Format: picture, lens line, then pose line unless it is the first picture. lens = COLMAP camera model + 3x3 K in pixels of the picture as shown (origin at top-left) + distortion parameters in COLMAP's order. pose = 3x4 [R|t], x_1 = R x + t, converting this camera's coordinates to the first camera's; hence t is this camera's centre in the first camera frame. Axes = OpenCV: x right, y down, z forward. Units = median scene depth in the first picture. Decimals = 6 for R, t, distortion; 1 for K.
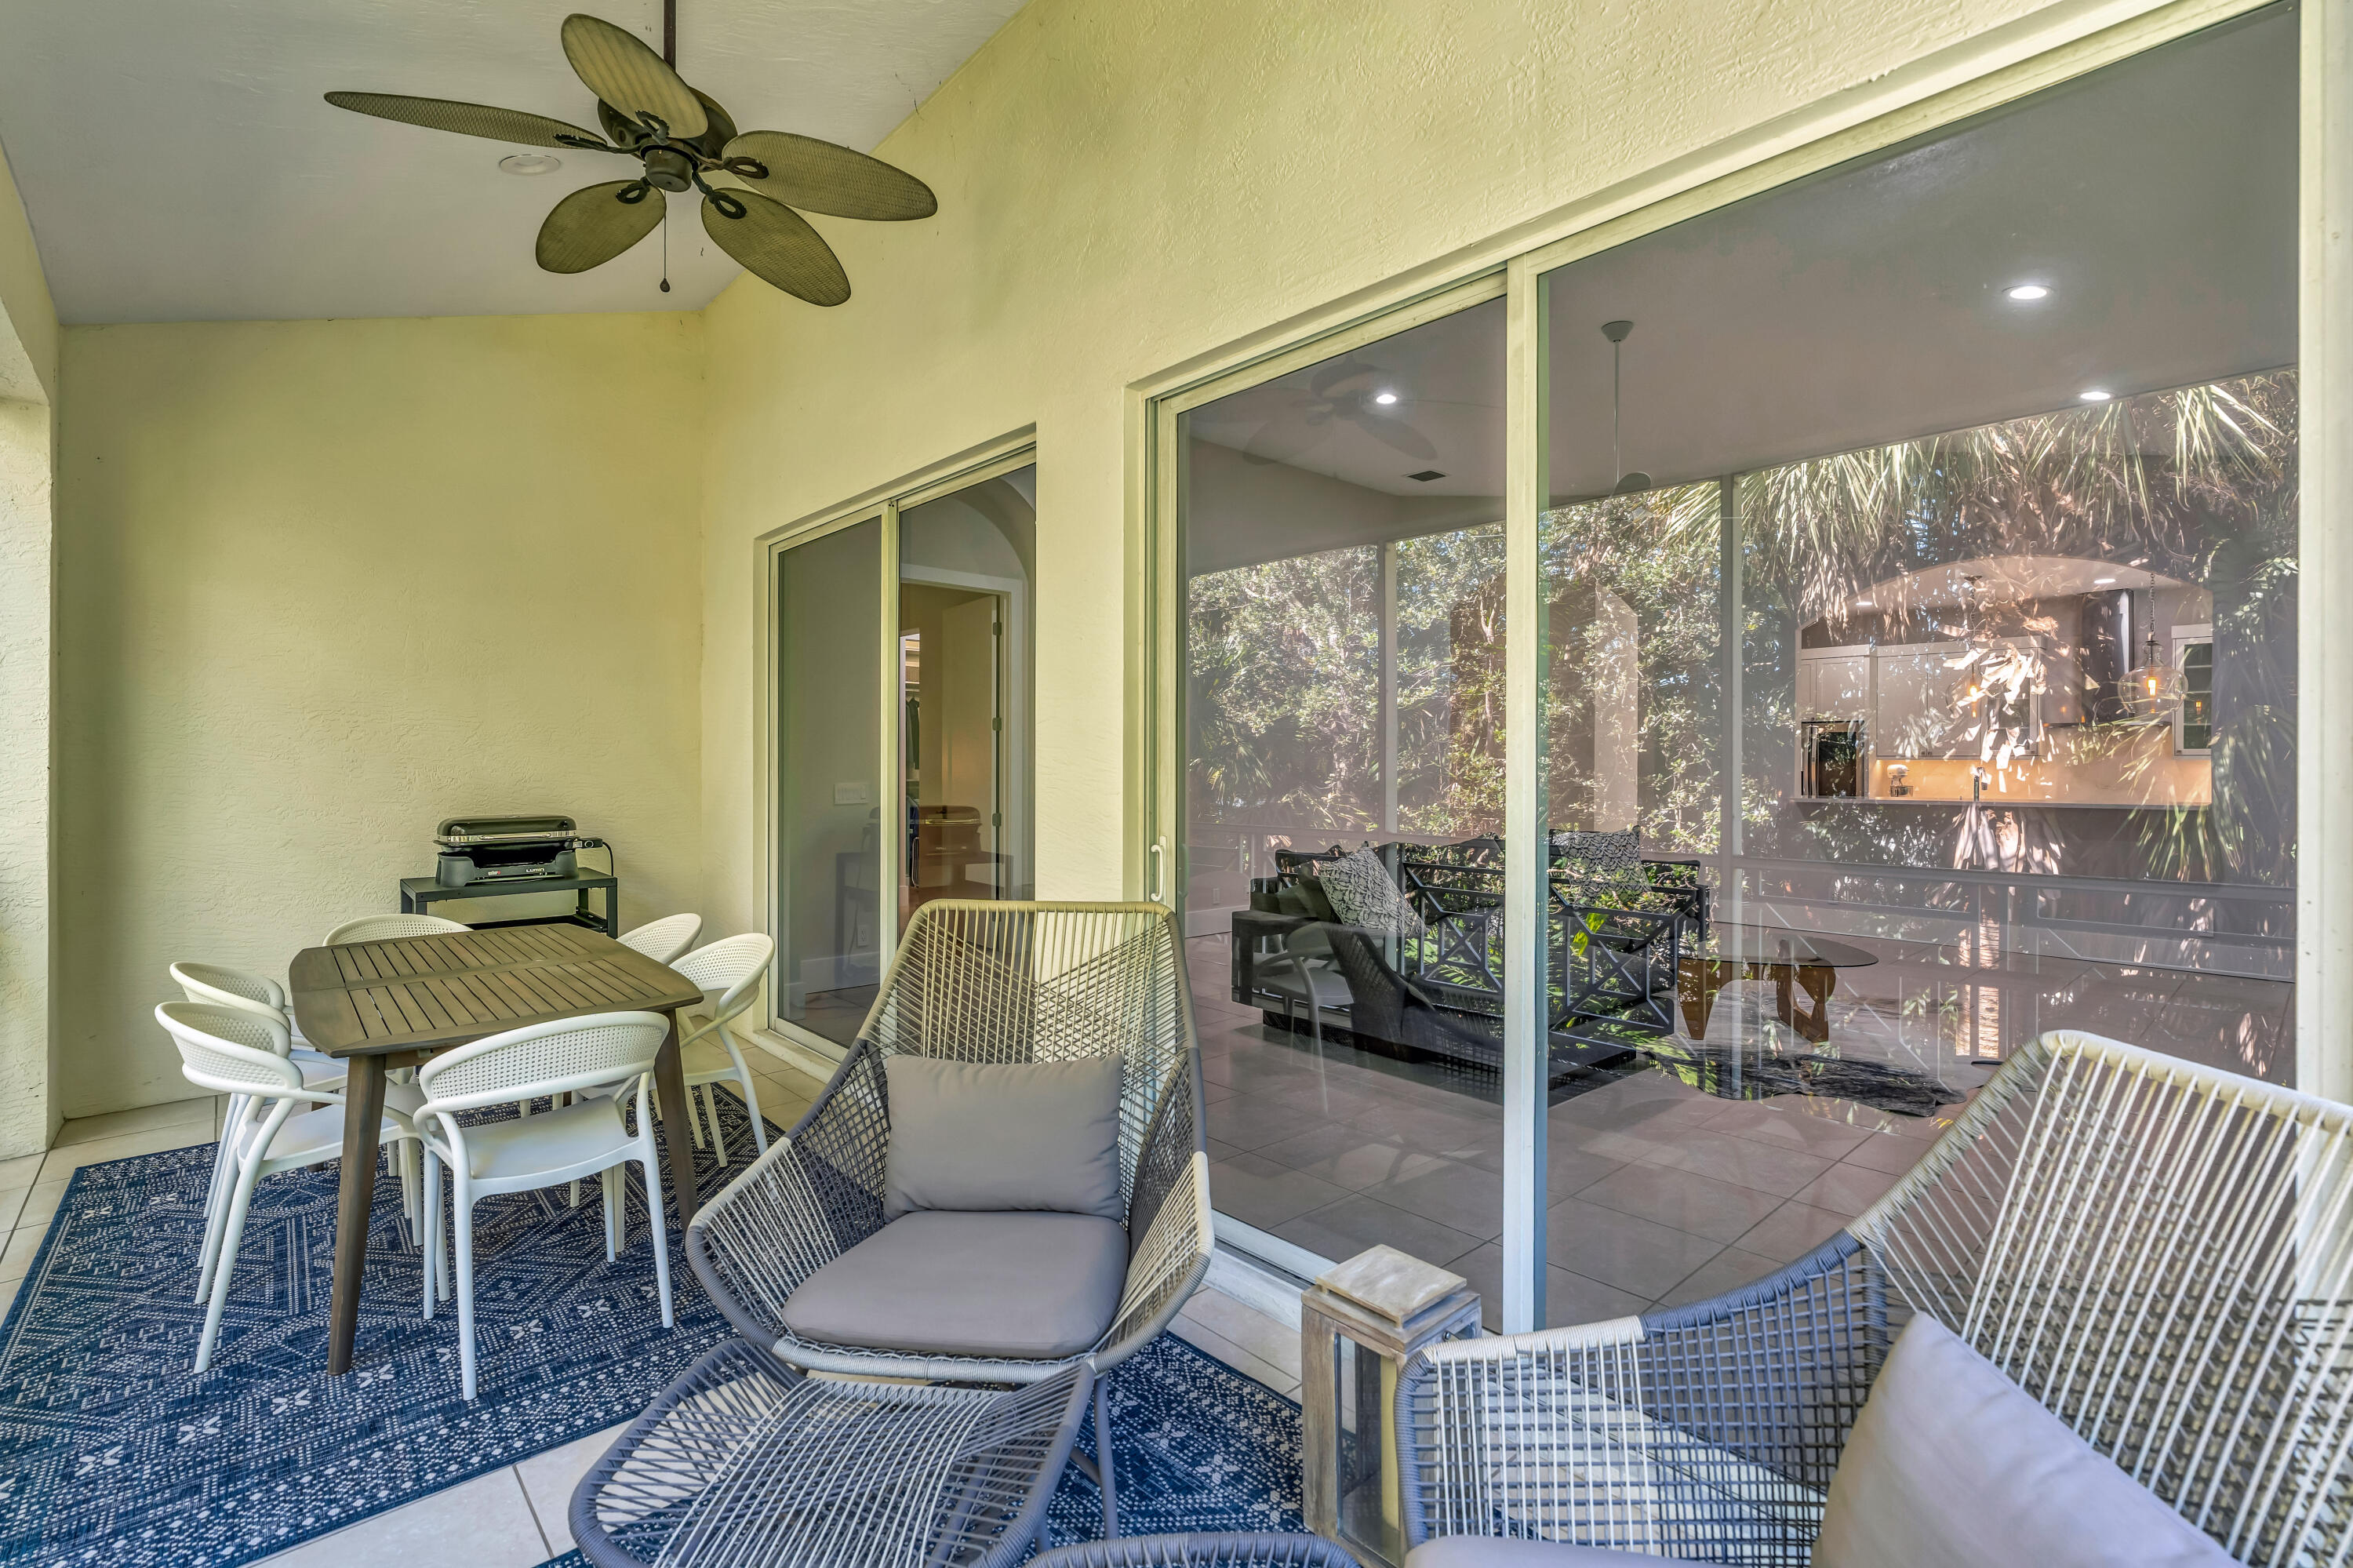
lens RADIAL K [[1070.9, 0, 1181.1], [0, 1070.9, 772.6], [0, 0, 1]] dist [-0.011744, 0.003272]
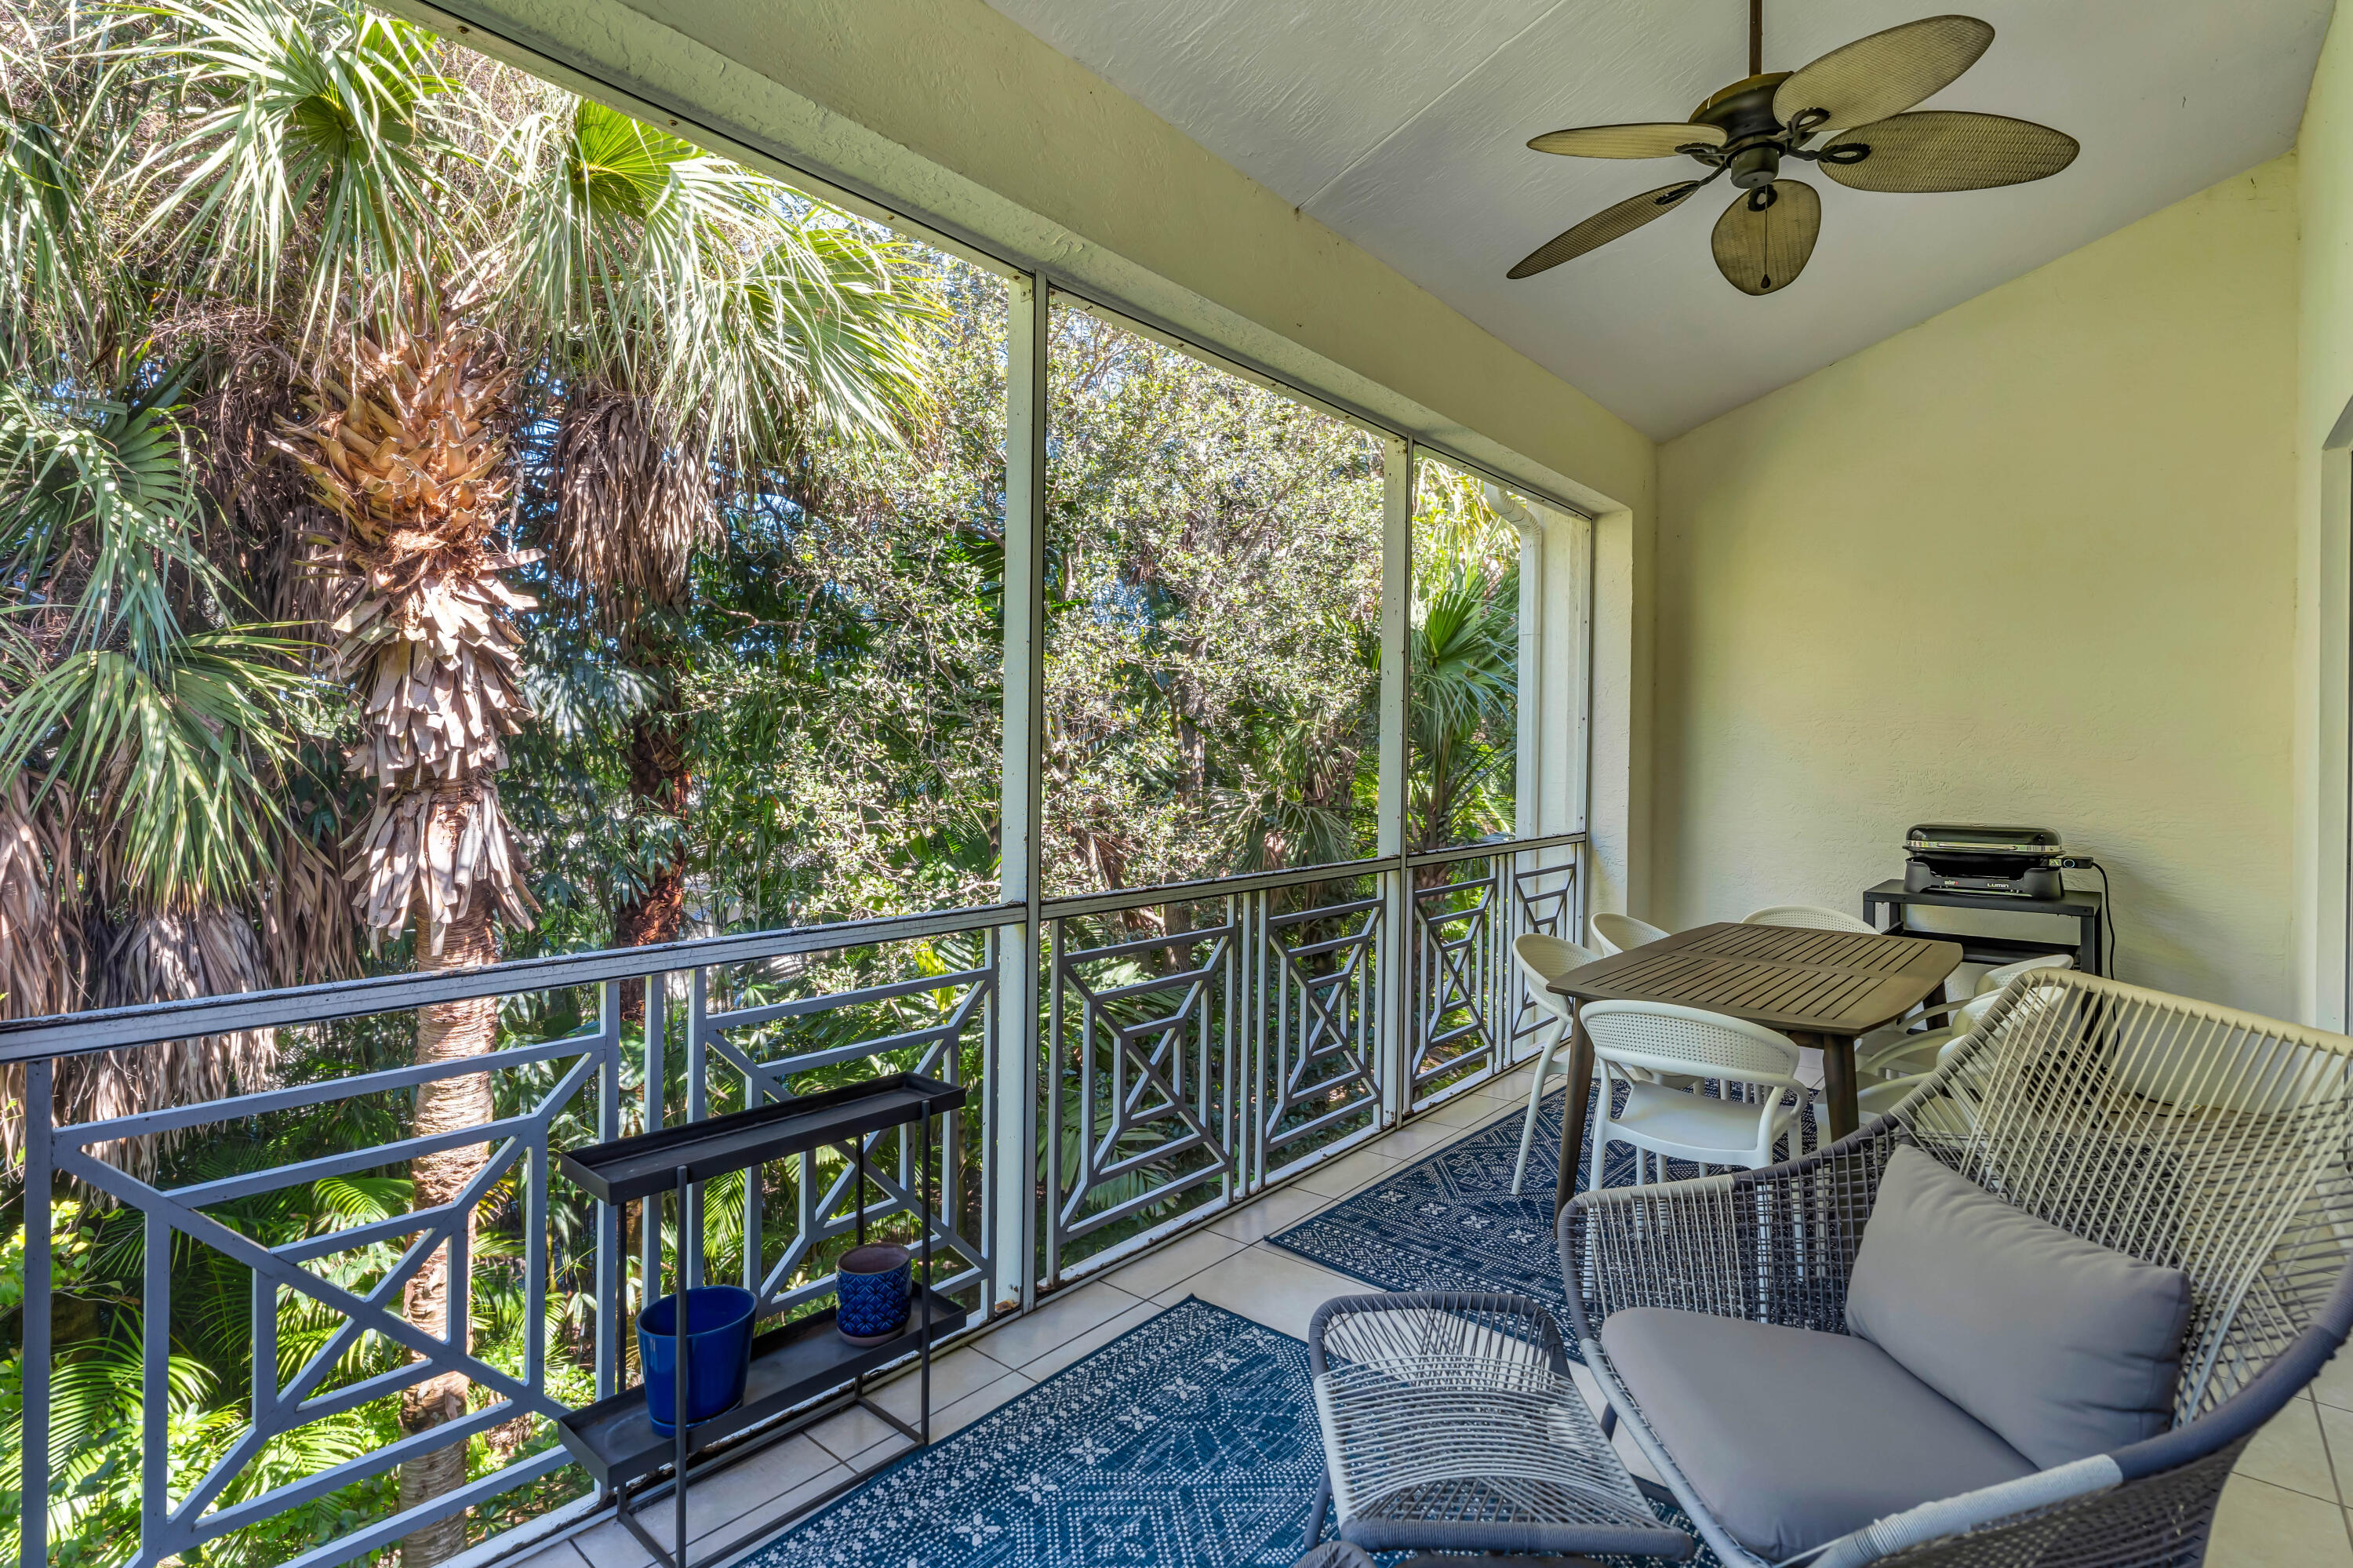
lens RADIAL K [[1070.9, 0, 1181.1], [0, 1070.9, 772.6], [0, 0, 1]] dist [-0.011744, 0.003272]
pose [[0.123751, 0.014694, -0.992205, 0.225136], [-0.015810, 0.999793, 0.012835, -0.006455], [0.992187, 0.014098, 0.123958, 0.189884]]
